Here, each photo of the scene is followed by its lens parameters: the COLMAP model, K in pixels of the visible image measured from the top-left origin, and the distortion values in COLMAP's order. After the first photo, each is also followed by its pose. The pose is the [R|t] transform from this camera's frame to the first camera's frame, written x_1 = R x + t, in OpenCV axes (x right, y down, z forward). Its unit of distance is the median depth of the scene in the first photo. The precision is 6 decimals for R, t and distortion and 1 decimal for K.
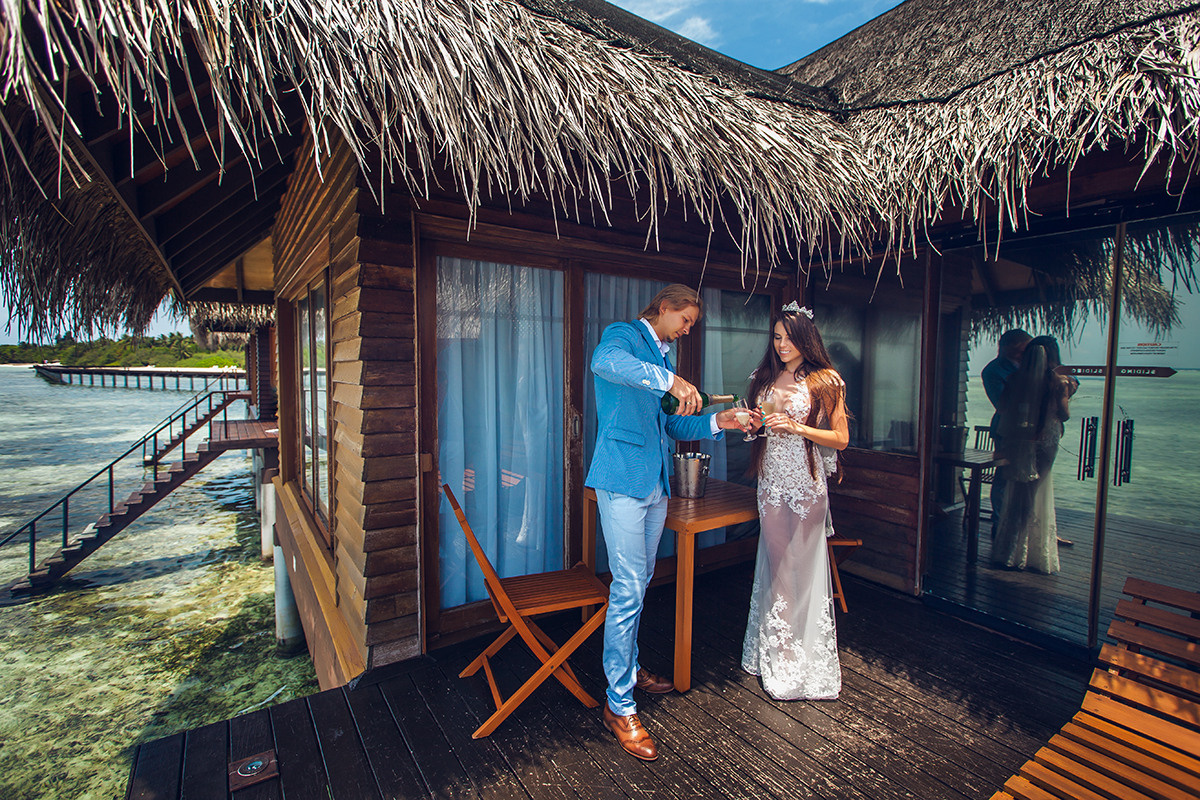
lens RADIAL K [[541.1, 0, 600.0], [0, 541.1, 400.0], [0, 0, 1]] dist [0.000327, 0.000061]
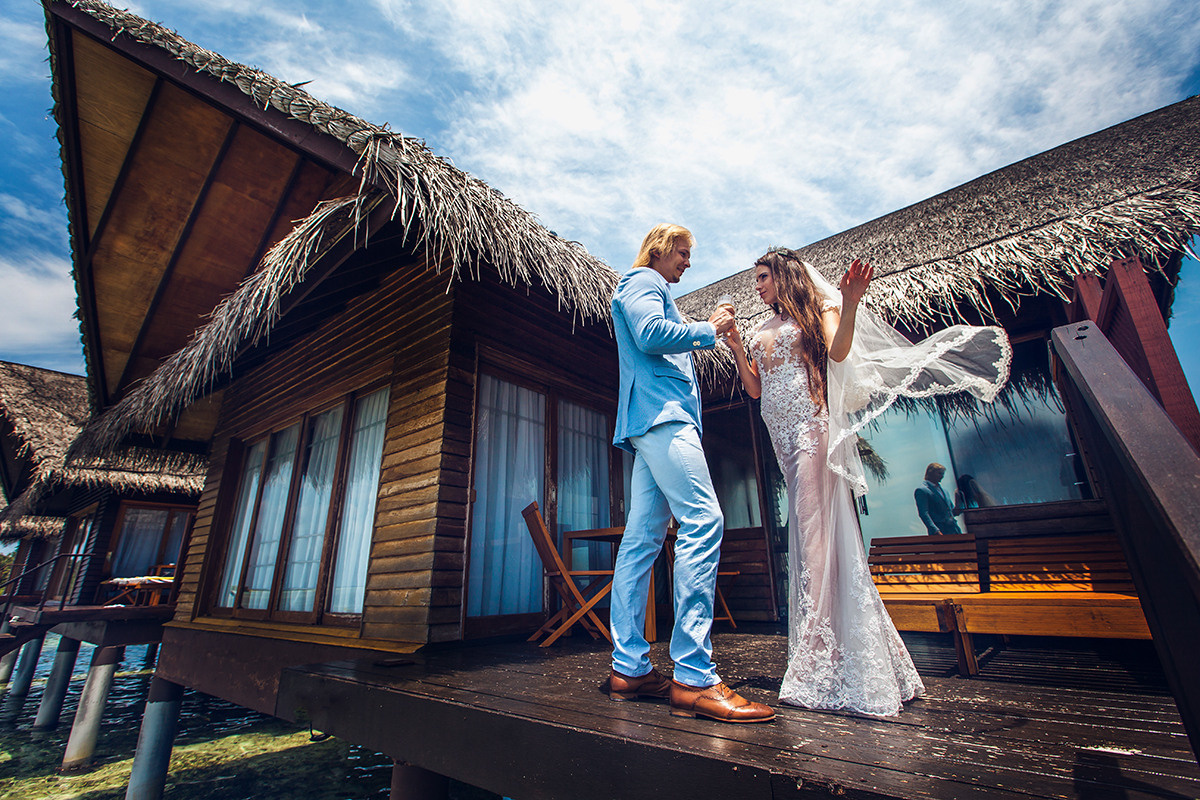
lens RADIAL K [[531.5, 0, 600.0], [0, 531.5, 400.0], [0, 0, 1]] dist [-0.001601, -0.000265]
pose [[0.960008, 0.068396, 0.271489, -0.358876], [0.042235, 0.923225, -0.381932, 0.396800], [-0.276768, 0.378124, 0.883415, -0.424917]]
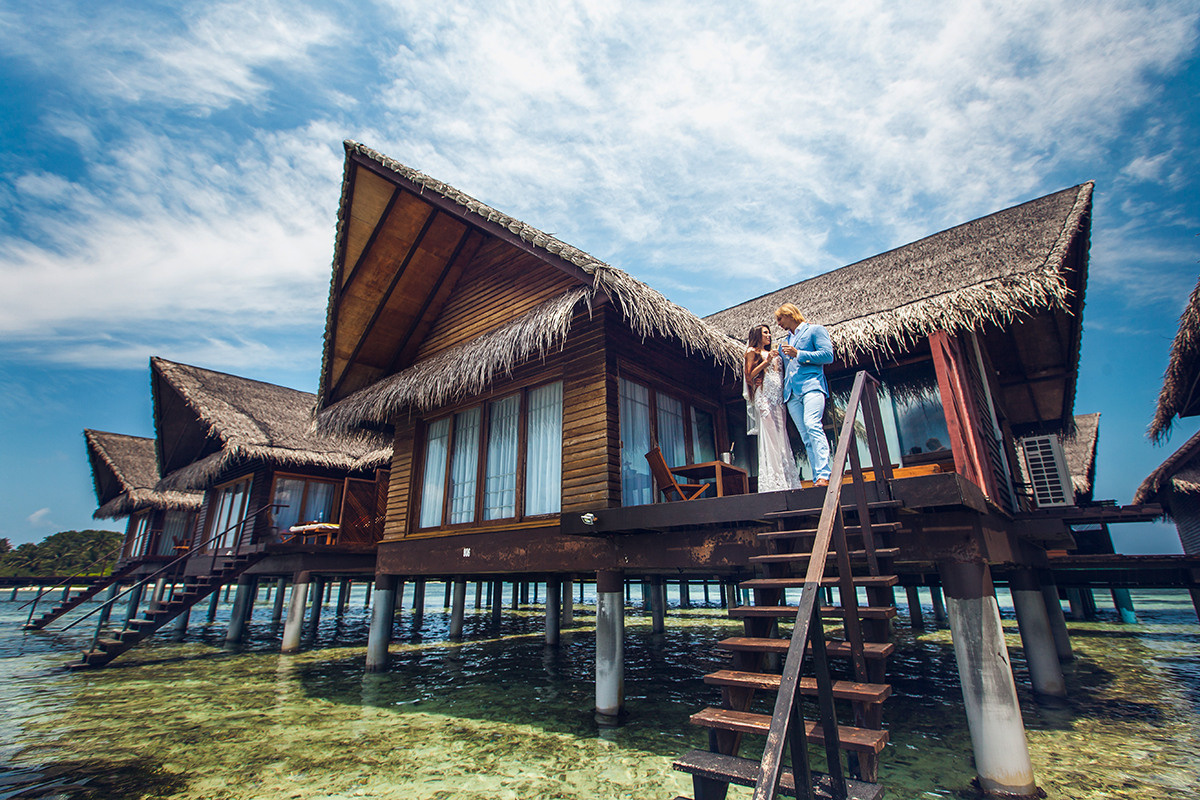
lens RADIAL K [[541.1, 0, 600.0], [0, 541.1, 400.0], [0, 0, 1]] dist [0.000327, 0.000061]
pose [[0.968179, 0.061435, 0.242600, -0.973239], [0.033381, 0.929035, -0.368483, 0.799765], [-0.248022, 0.364856, 0.897422, -1.298361]]
